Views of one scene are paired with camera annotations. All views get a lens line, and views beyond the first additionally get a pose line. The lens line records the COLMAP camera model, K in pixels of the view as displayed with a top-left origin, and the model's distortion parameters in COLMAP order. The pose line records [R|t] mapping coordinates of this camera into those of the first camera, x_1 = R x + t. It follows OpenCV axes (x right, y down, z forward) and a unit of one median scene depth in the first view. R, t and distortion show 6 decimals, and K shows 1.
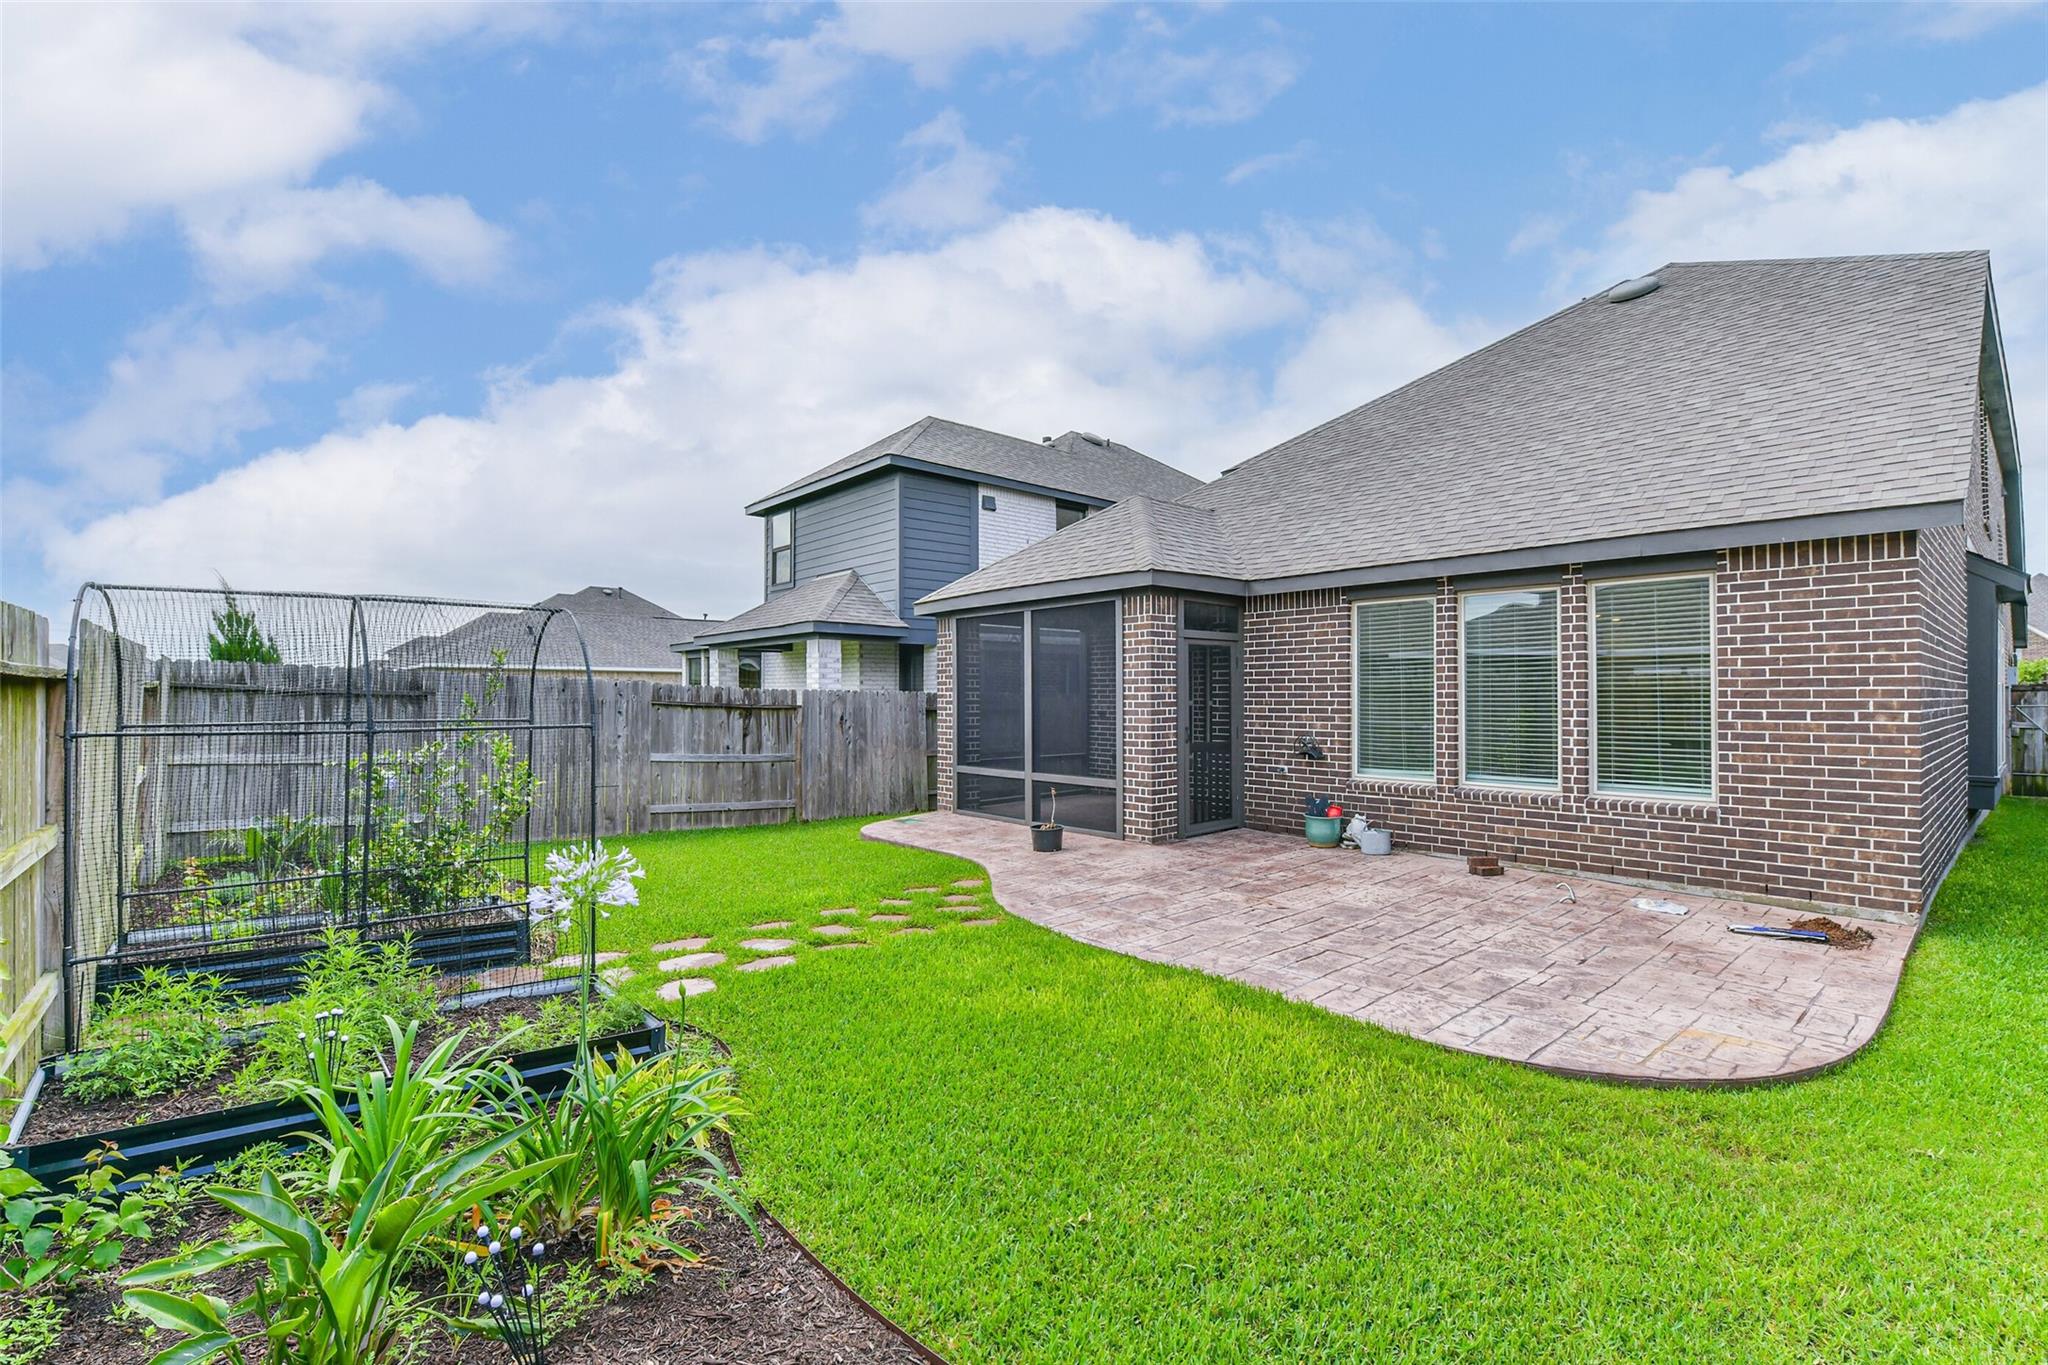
lens RADIAL K [[907.4, 0, 1035.6], [0, 907.4, 687.3], [0, 0, 1]] dist [0.000213, 0.000167]
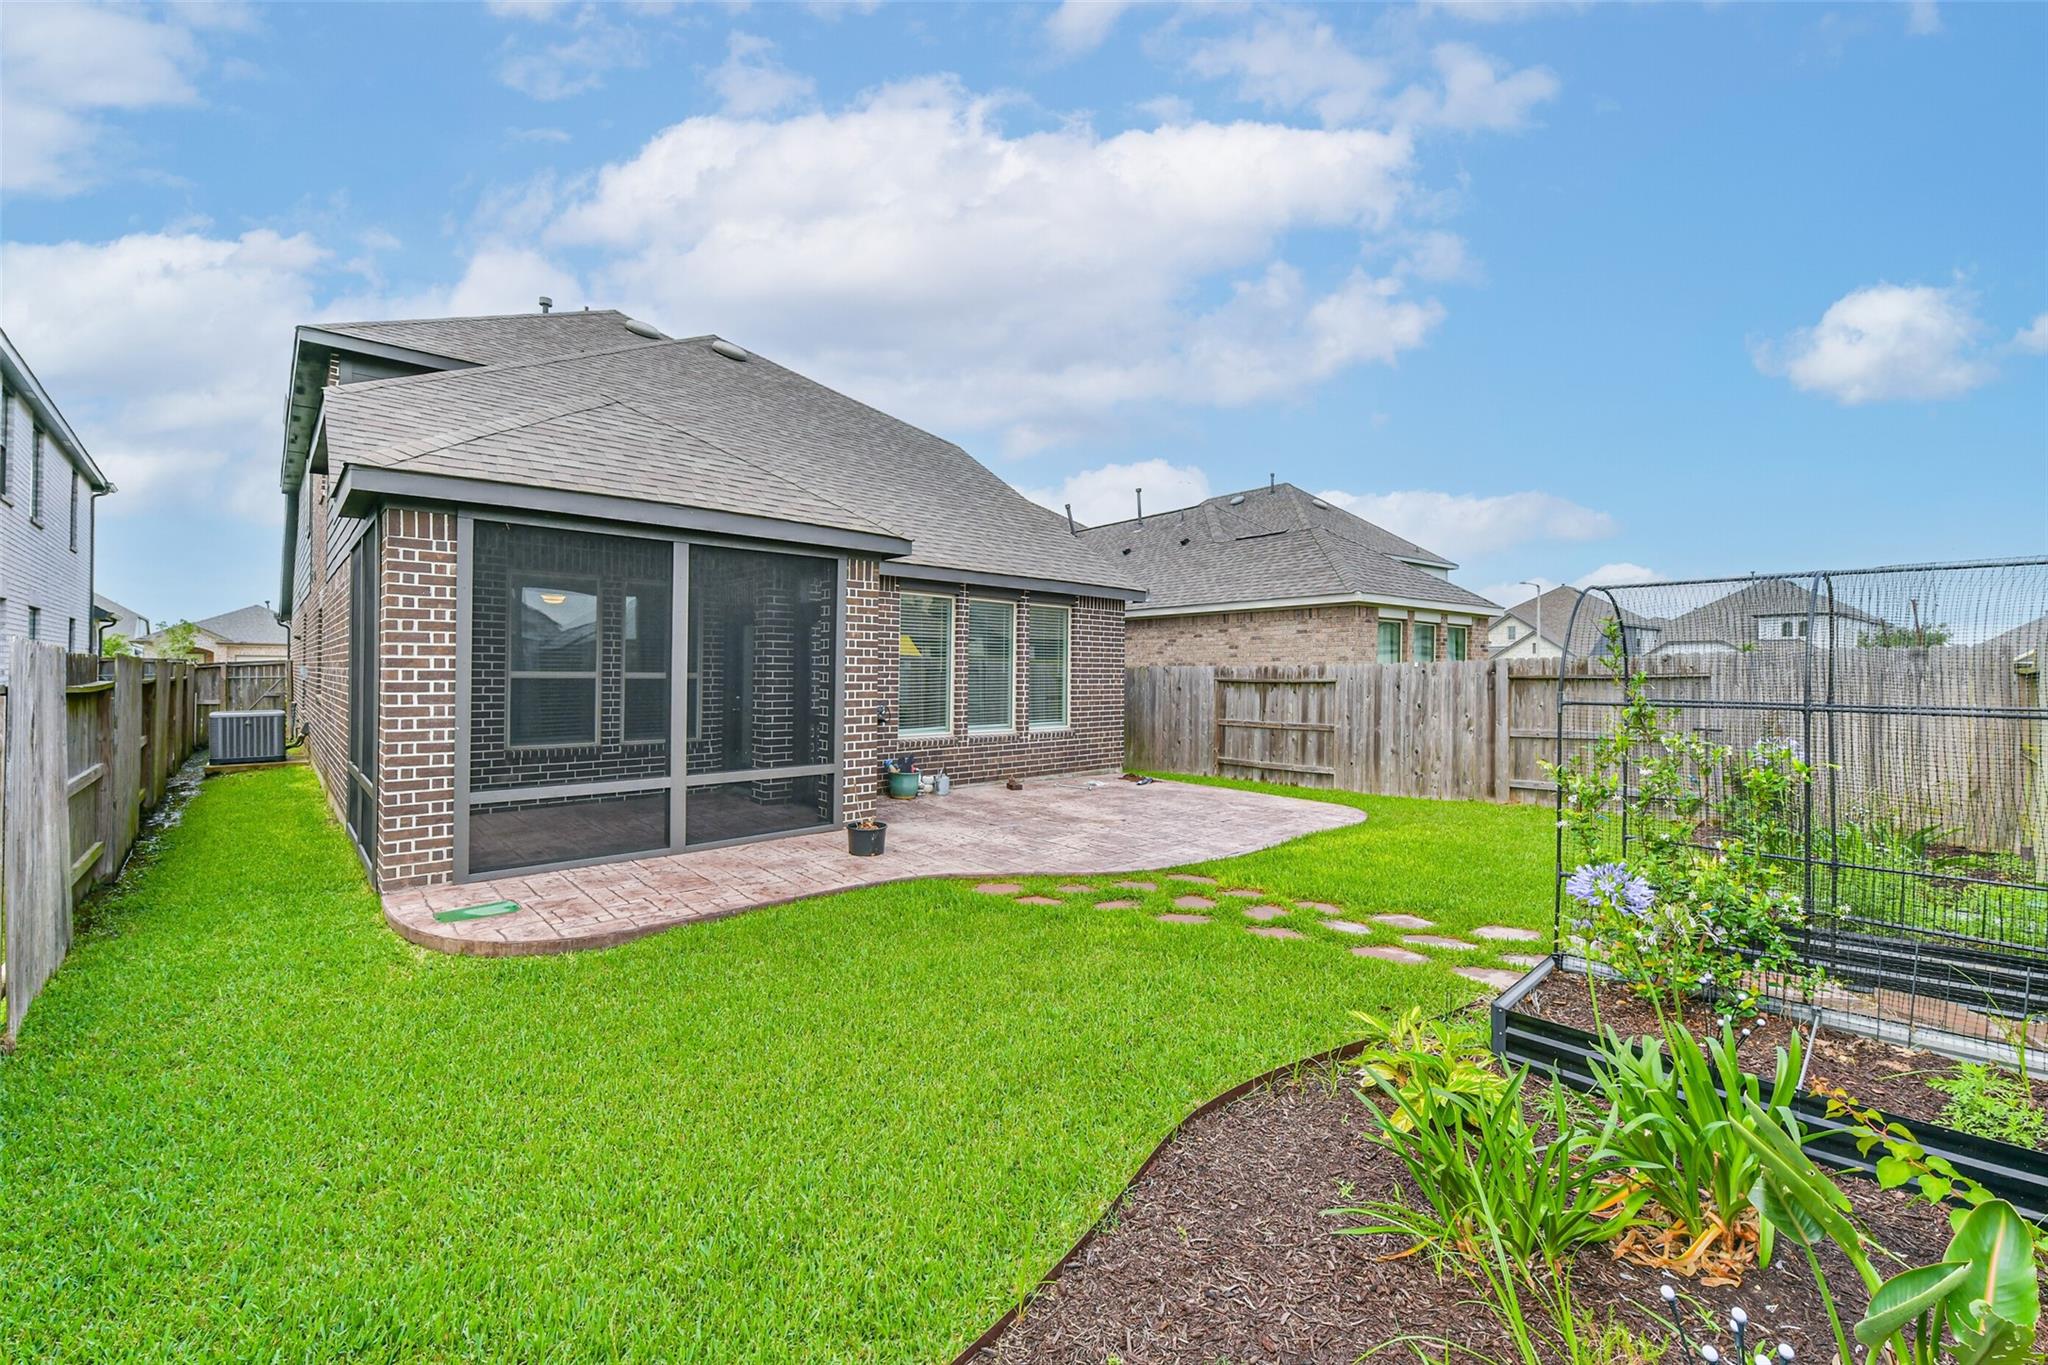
lens RADIAL K [[803.0, 0, 1038.7], [0, 803.0, 673.5], [0, 0, 1]] dist [0.023398, -0.005822]
pose [[-0.005156, 0.006184, 0.999968, -0.695177], [-0.011058, 0.999919, -0.006240, 0.018236], [-0.999926, -0.011090, -0.005087, 0.814214]]
